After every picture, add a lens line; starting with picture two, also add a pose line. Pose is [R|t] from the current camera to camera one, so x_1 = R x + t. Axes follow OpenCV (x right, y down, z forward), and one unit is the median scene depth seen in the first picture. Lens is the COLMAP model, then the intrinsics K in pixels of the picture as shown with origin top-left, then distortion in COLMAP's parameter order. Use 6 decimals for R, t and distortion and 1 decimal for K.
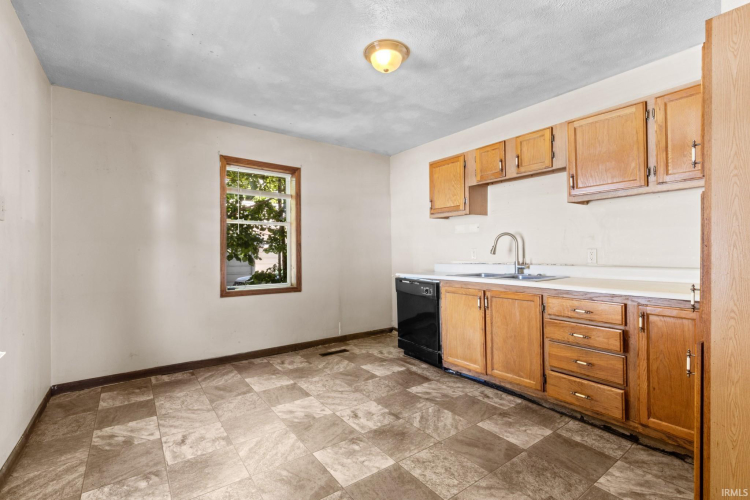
lens RADIAL K [[342.0, 0, 375.0], [0, 342.0, 250.0], [0, 0, 1]] dist [0.002709, 0.000454]
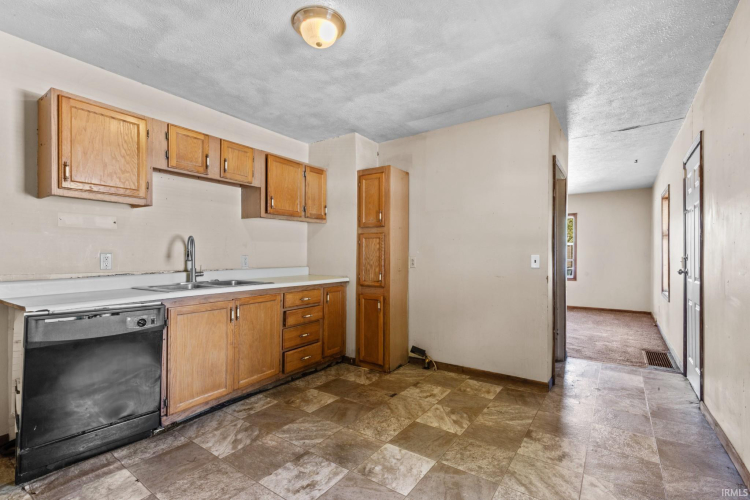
lens RADIAL K [[347.3, 0, 375.3], [0, 347.3, 252.8], [0, 0, 1]] dist [0.002118, 0.000172]
pose [[-0.329339, 0.009251, 0.944166, -0.764101], [-0.003425, 0.999934, -0.010992, 0.001020], [-0.944205, -0.006854, -0.329286, 1.062992]]
